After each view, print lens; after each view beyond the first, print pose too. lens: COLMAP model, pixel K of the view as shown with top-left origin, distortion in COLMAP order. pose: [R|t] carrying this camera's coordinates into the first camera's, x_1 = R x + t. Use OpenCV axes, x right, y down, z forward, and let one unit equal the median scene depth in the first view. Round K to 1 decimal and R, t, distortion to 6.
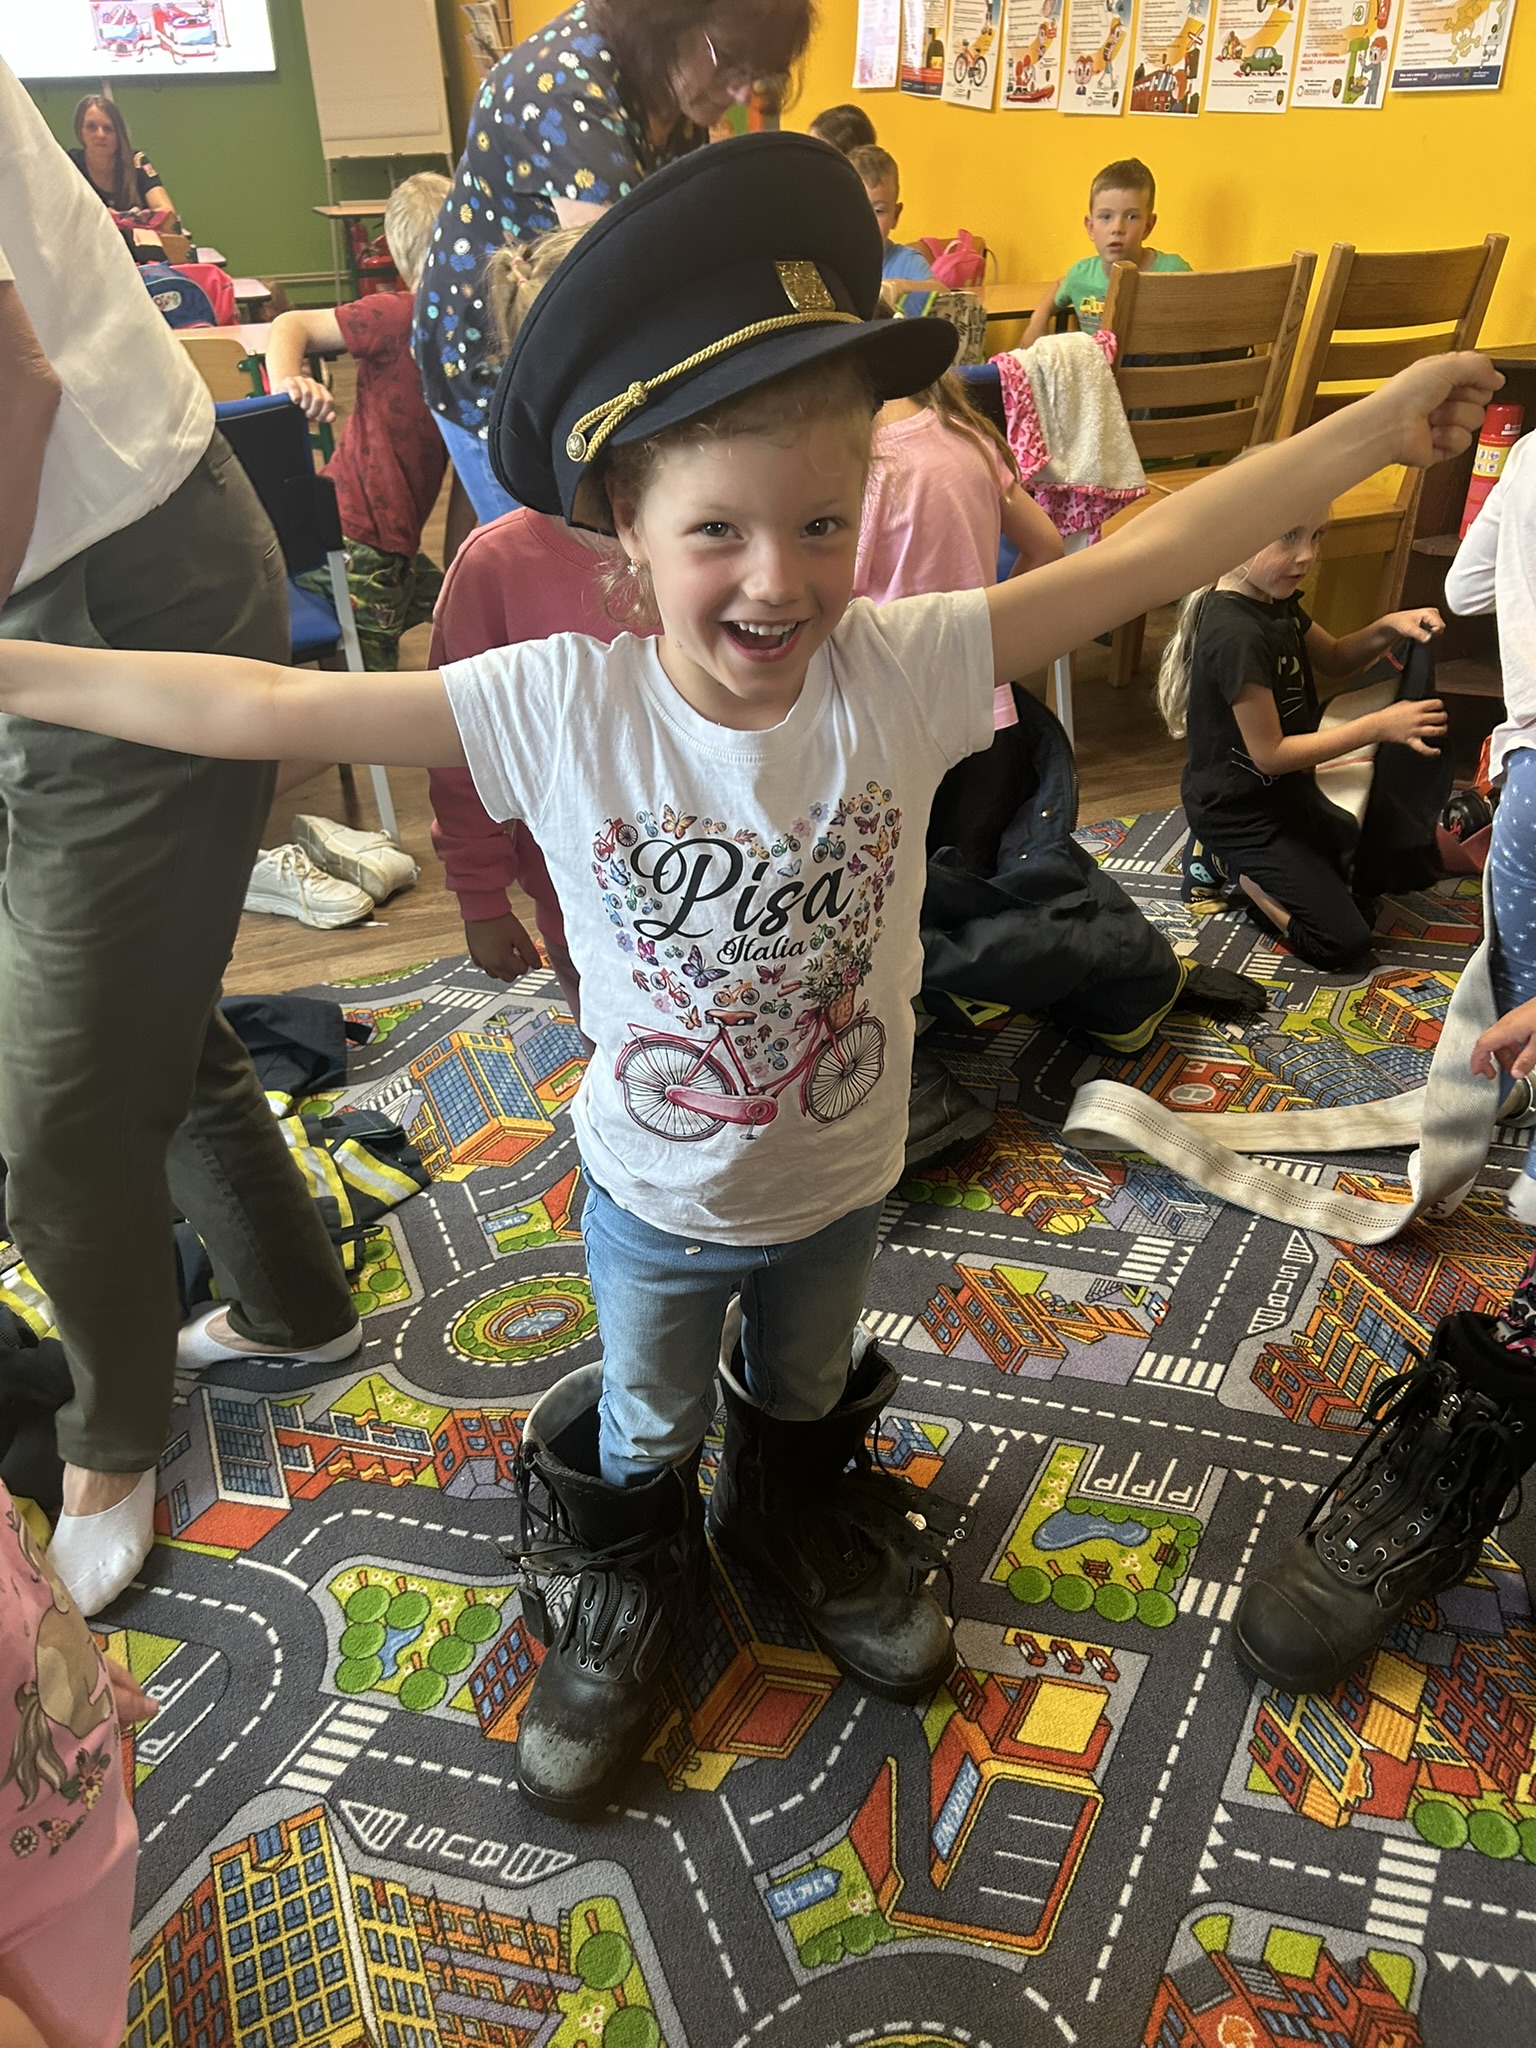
lens RADIAL K [[1548.5, 0, 776.6], [0, 1548.5, 1031.2], [0, 0, 1]] dist [0.043162, -0.054350]
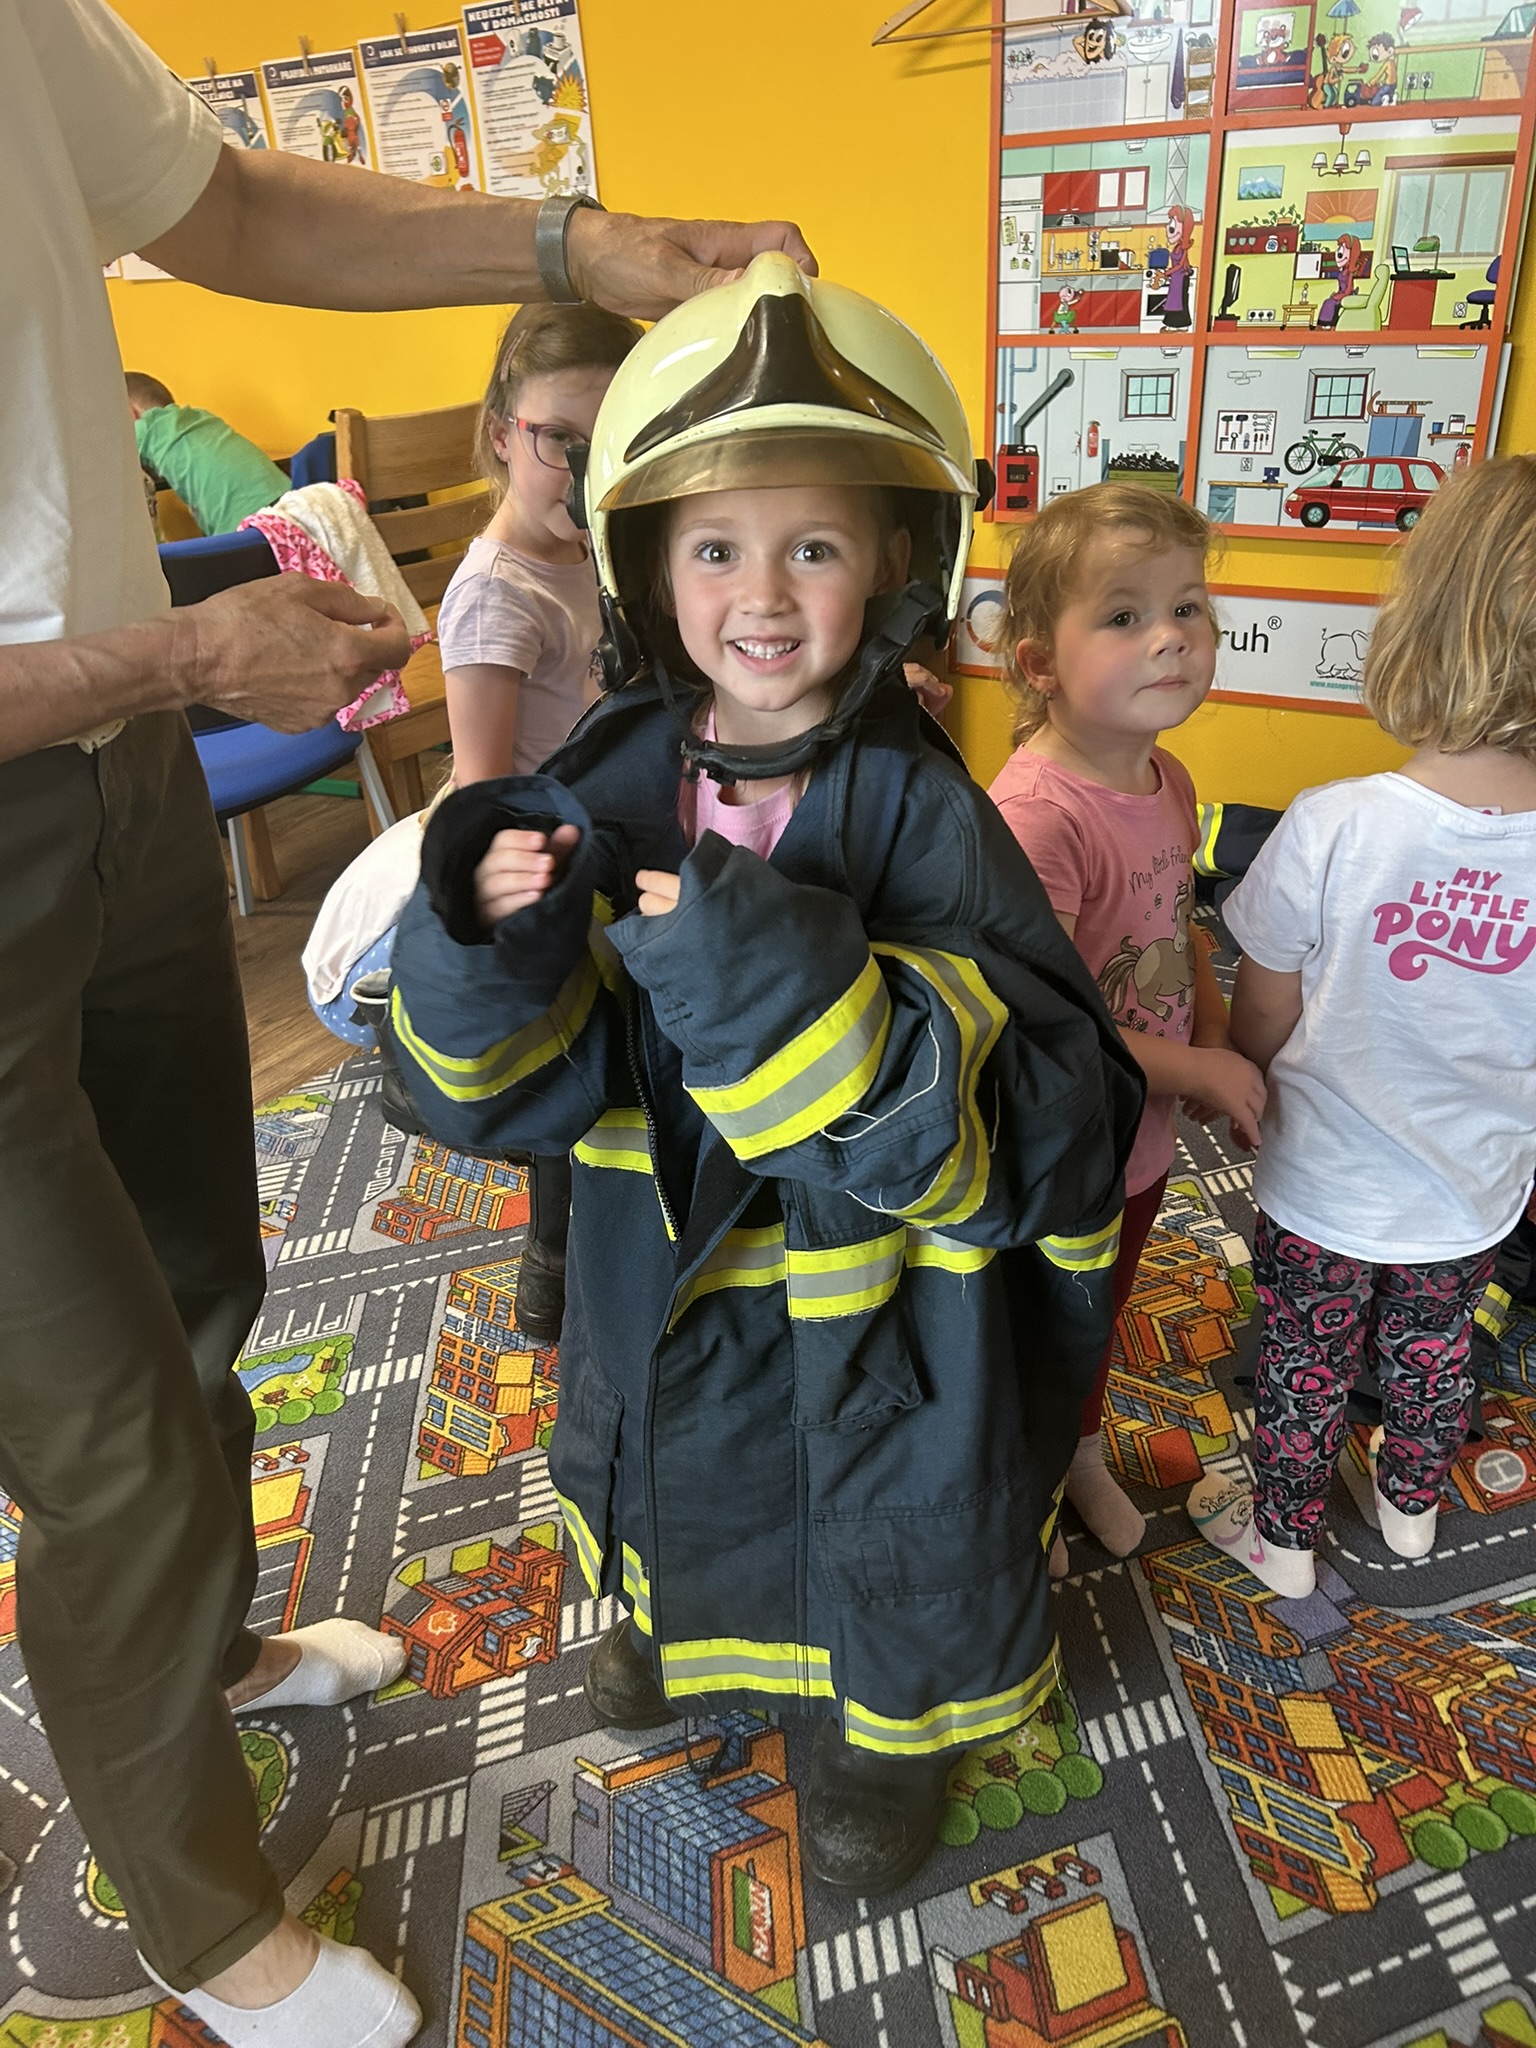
lens RADIAL K [[1548.5, 0, 749.0], [0, 1548.5, 1027.1], [0, 0, 1]] dist [0.043162, -0.054350]
pose [[0.836420, -0.281897, 0.470038, -0.201698], [0.323653, 0.946138, -0.008503, -0.086751], [-0.442324, 0.159241, 0.882605, 0.198587]]
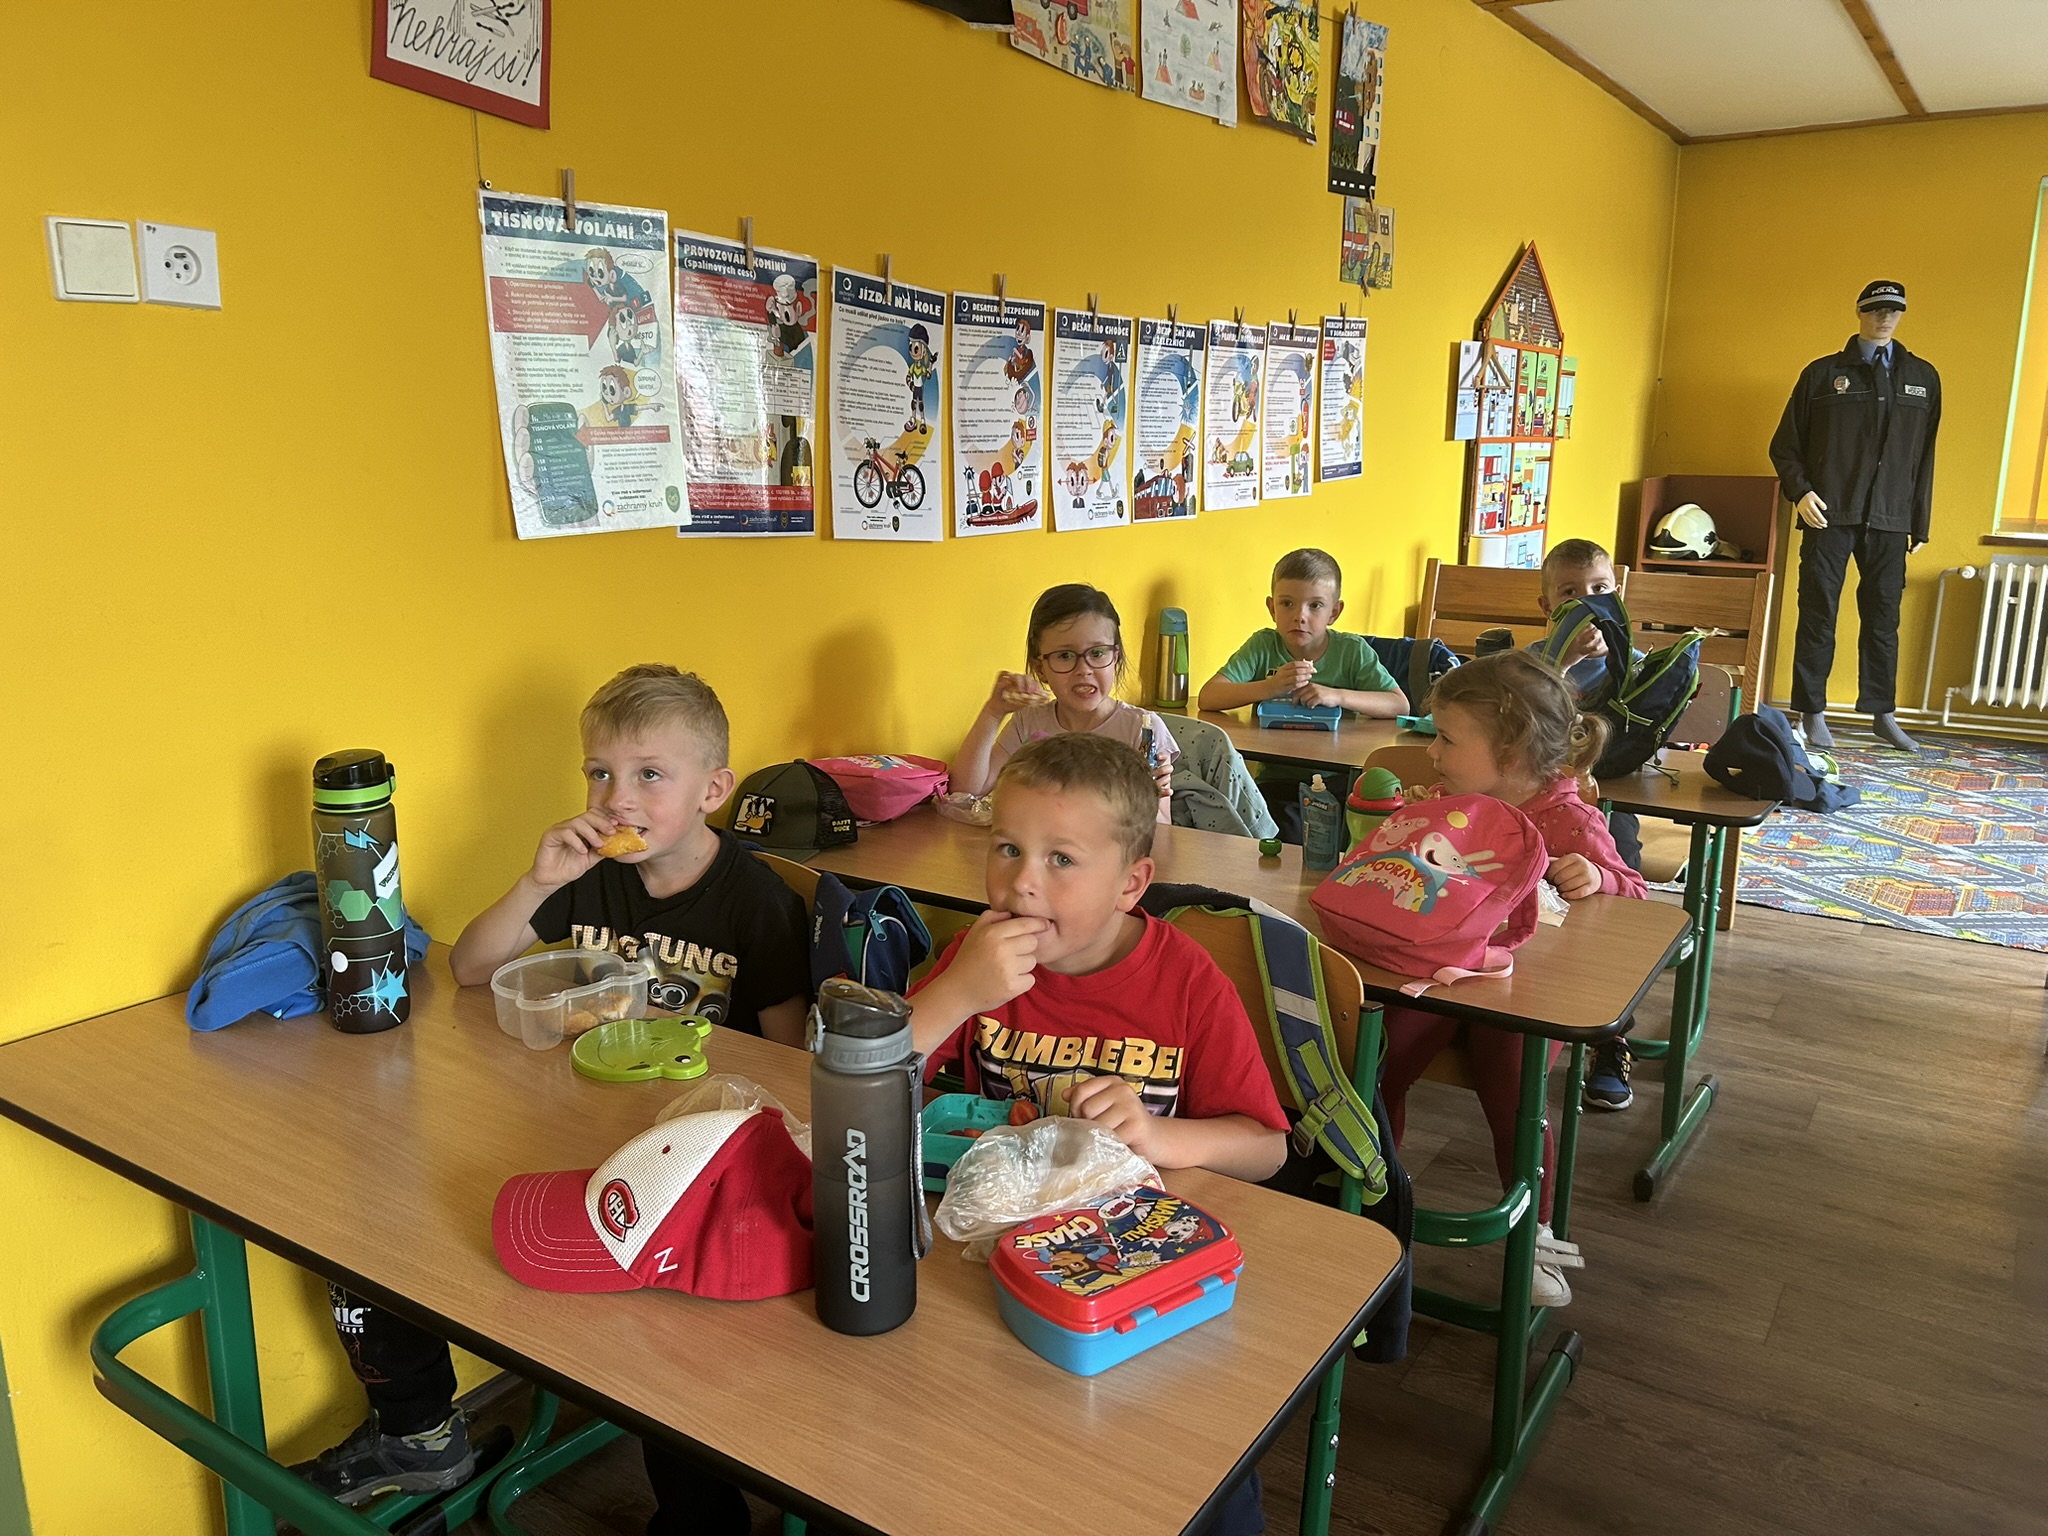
lens RADIAL K [[1548.5, 0, 1019.4], [0, 1548.5, 777.8], [0, 0, 1]] dist [0.043162, -0.054350]
pose [[-0.541442, -0.167486, 0.823886, -1.108122], [0.450827, 0.769316, 0.452668, -2.246870], [-0.709644, 0.616524, -0.341032, 3.581966]]
